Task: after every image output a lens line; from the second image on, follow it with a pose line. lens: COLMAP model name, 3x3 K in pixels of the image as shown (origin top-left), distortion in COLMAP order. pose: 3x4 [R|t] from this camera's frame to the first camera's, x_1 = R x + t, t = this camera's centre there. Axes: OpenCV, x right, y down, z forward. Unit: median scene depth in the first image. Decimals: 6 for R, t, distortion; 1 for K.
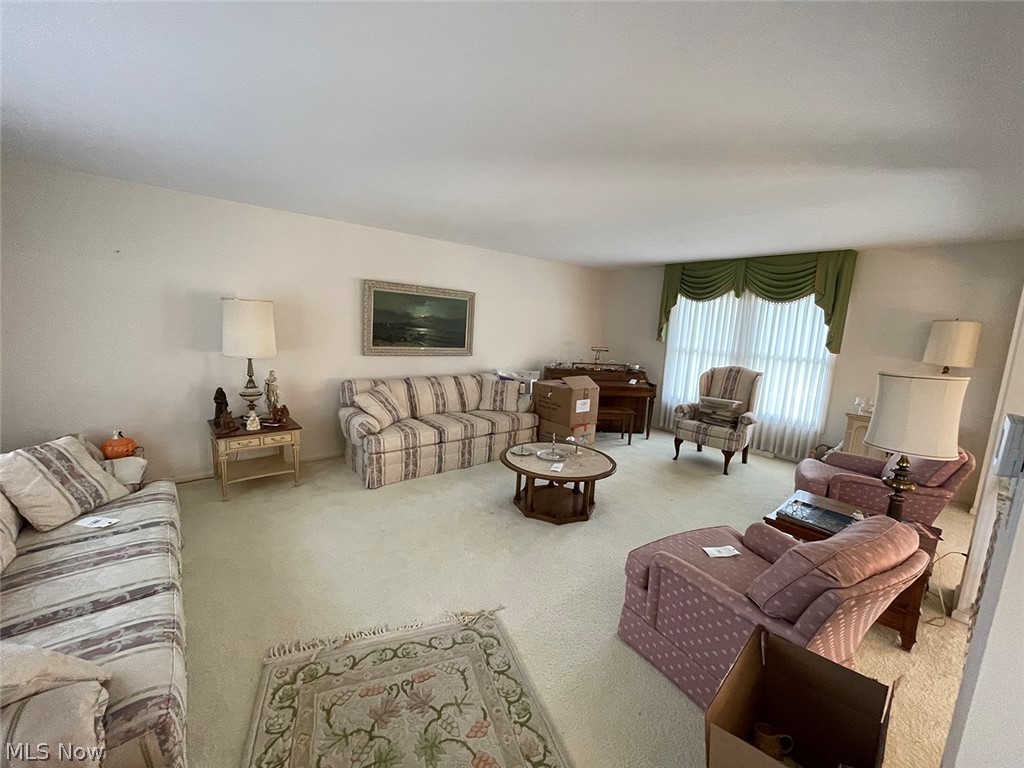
lens RADIAL K [[412.1, 0, 511.2], [0, 412.1, 385.8], [0, 0, 1]] dist [0.000547, 0.000062]
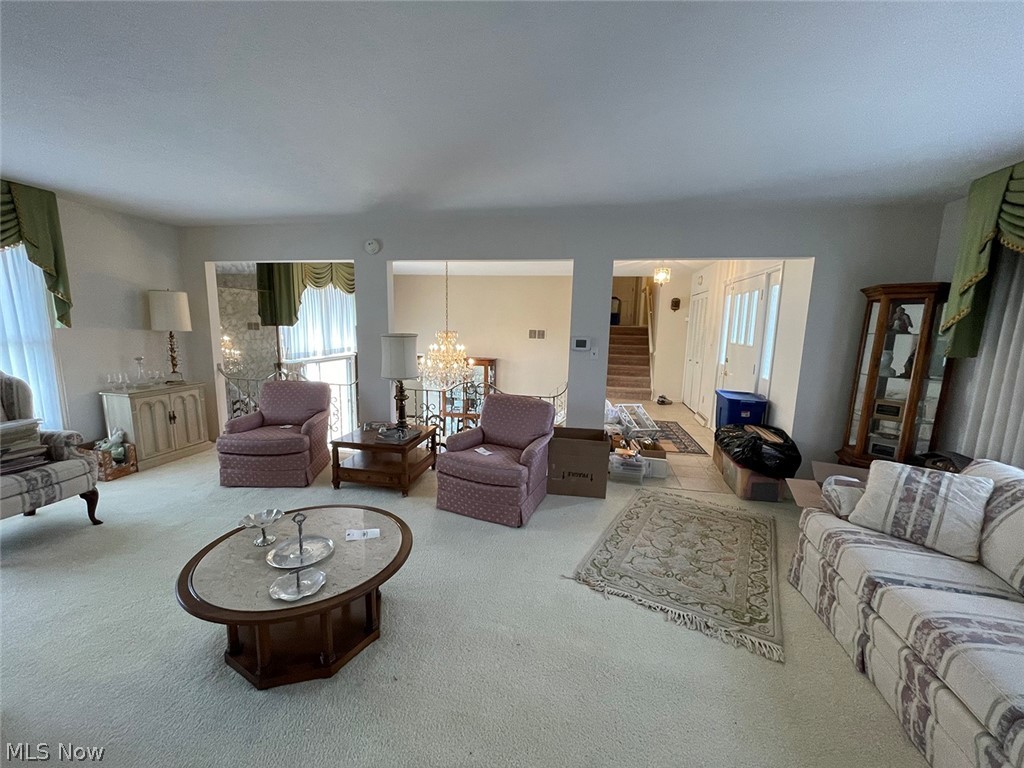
lens RADIAL K [[412.1, 0, 510.8], [0, 412.1, 388.1], [0, 0, 1]] dist [0.000547, 0.000062]
pose [[-0.610525, -0.185864, 0.769879, -0.760490], [0.067330, 0.956374, 0.284281, -0.297952], [-0.789130, 0.225397, -0.571376, 1.777429]]
